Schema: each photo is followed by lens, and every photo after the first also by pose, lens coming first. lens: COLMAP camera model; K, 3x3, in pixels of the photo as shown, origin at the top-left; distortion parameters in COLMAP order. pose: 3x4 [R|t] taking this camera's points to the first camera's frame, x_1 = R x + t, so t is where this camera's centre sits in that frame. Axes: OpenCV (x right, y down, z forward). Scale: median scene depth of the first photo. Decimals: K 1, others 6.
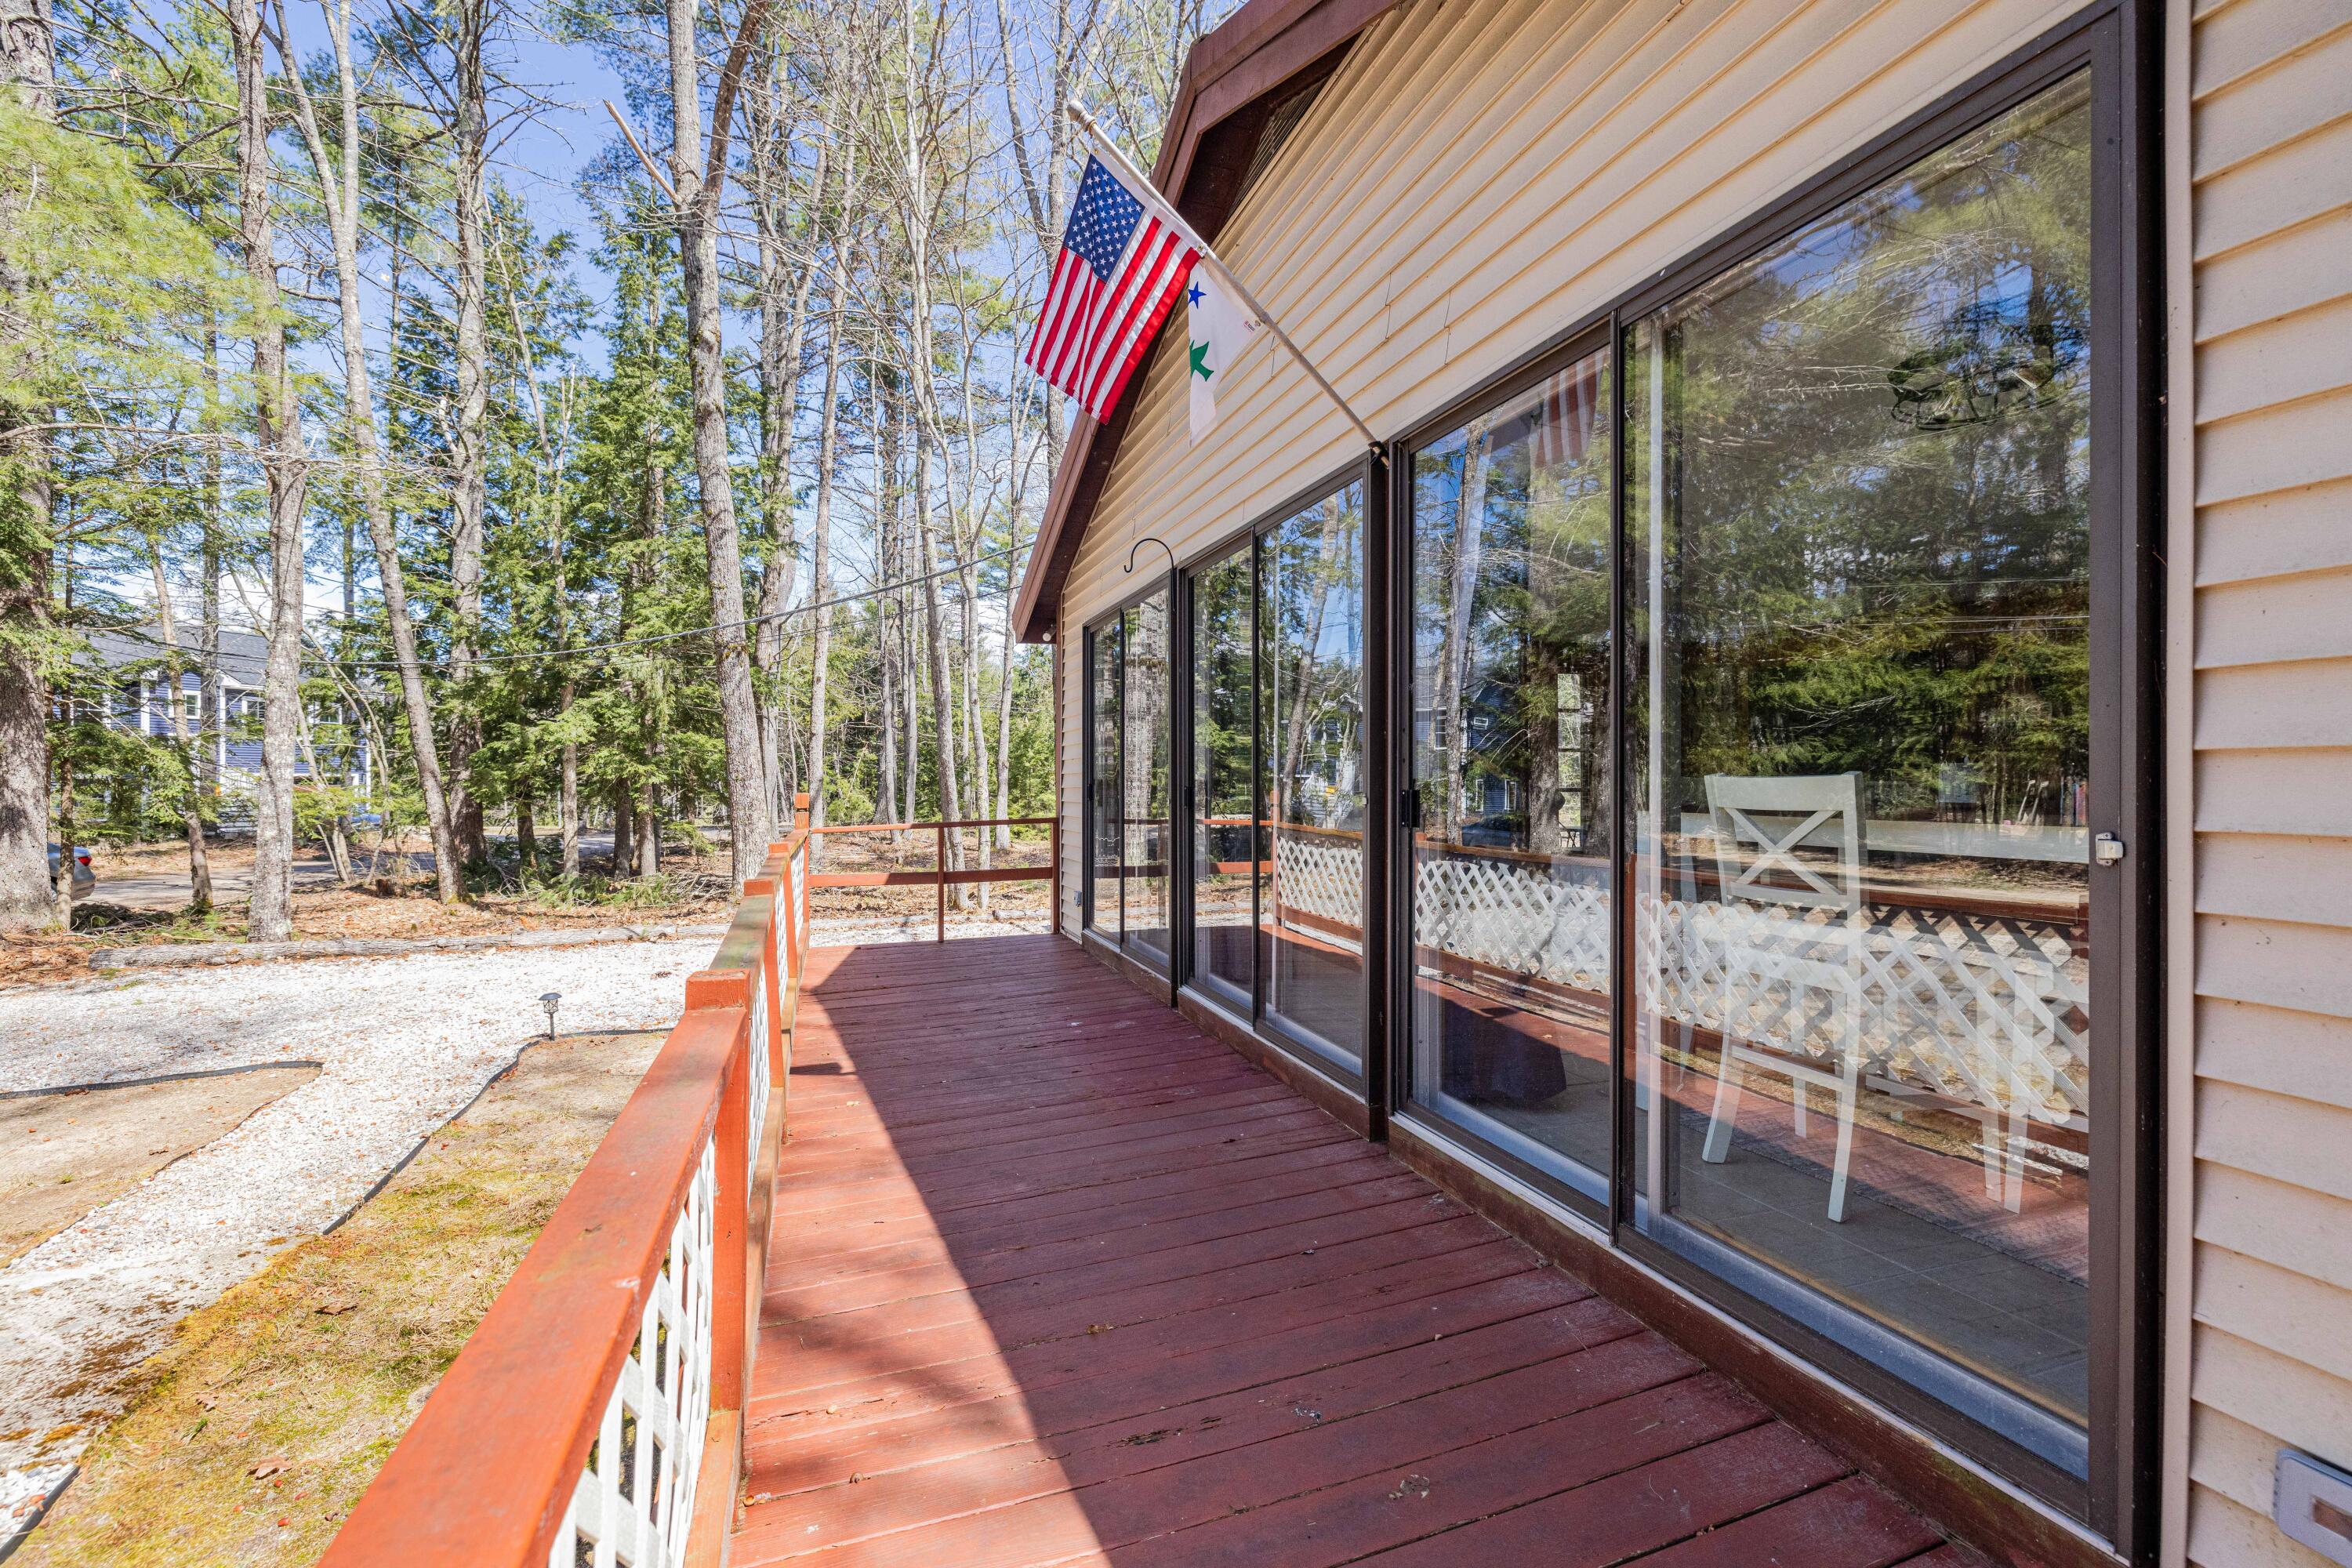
lens RADIAL K [[981.5, 0, 1159.7], [0, 981.5, 782.5], [0, 0, 1]] dist [-0.001803, 0.000060]
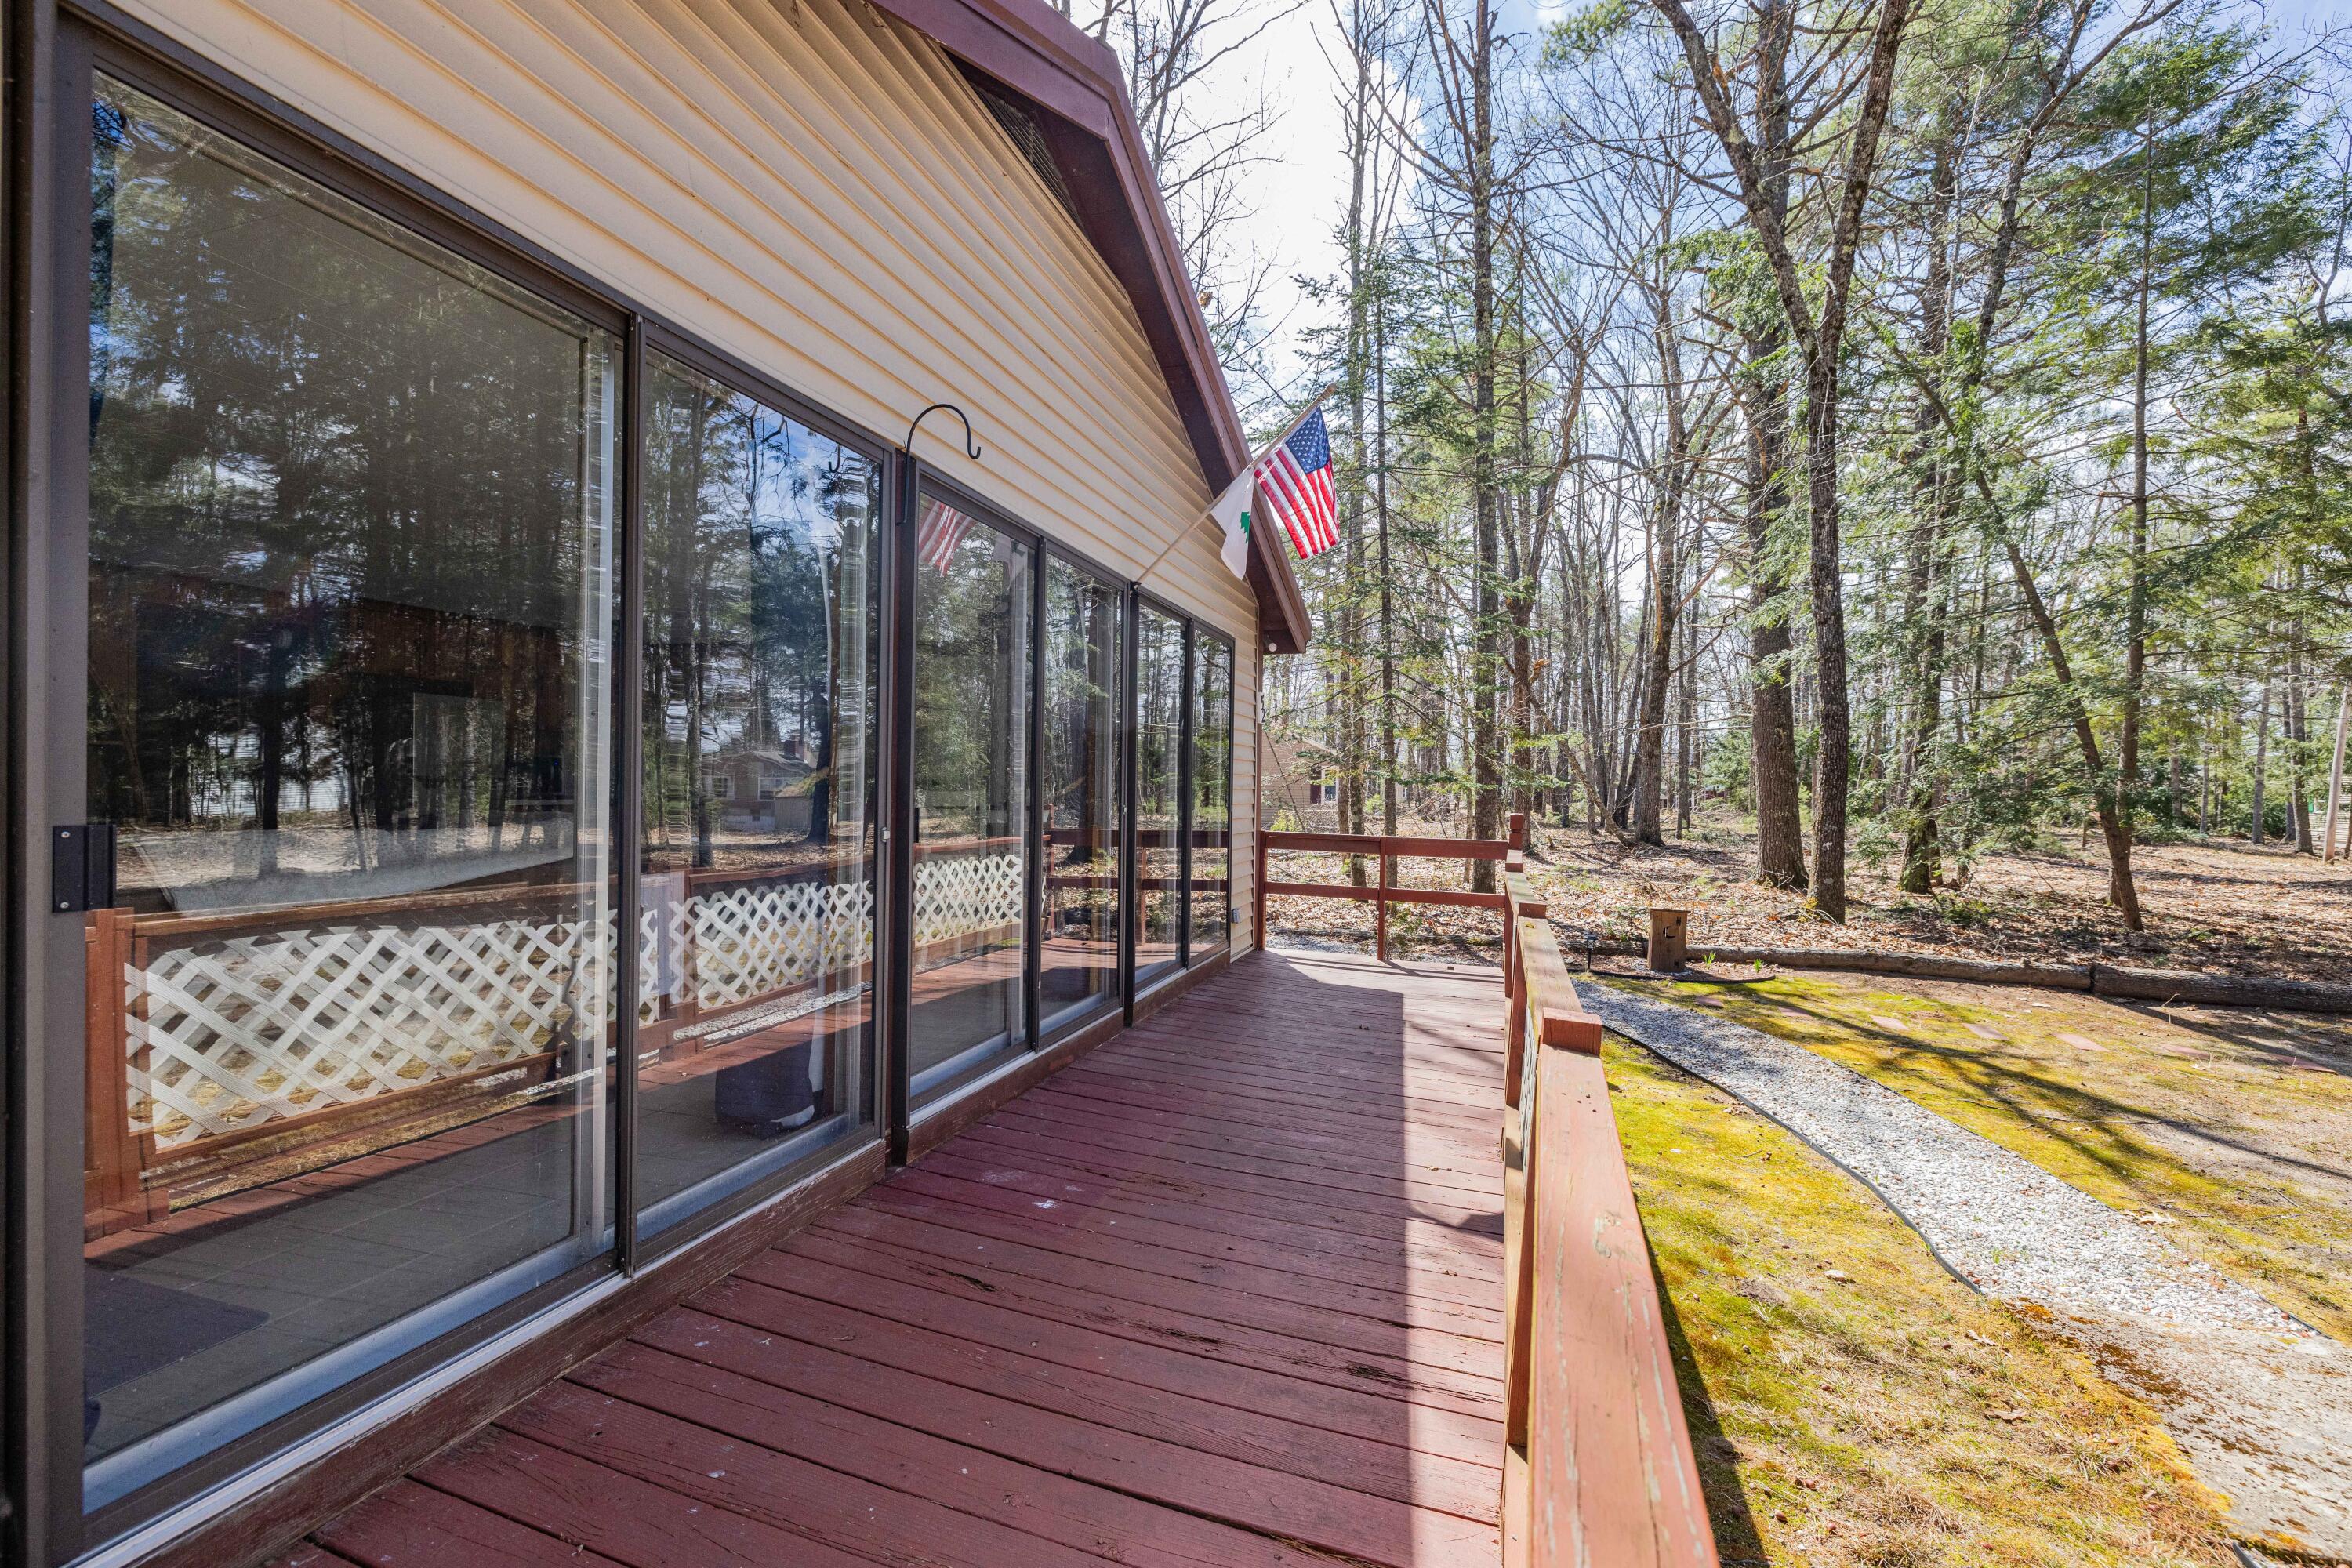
lens RADIAL K [[986.1, 0, 1161.3], [0, 986.1, 790.8], [0, 0, 1]] dist [-0.001322, -0.000222]
pose [[-0.787724, -0.007102, 0.615987, -0.846664], [-0.007941, 0.999968, 0.001374, -0.023419], [-0.615977, -0.003809, -0.787755, 2.338509]]
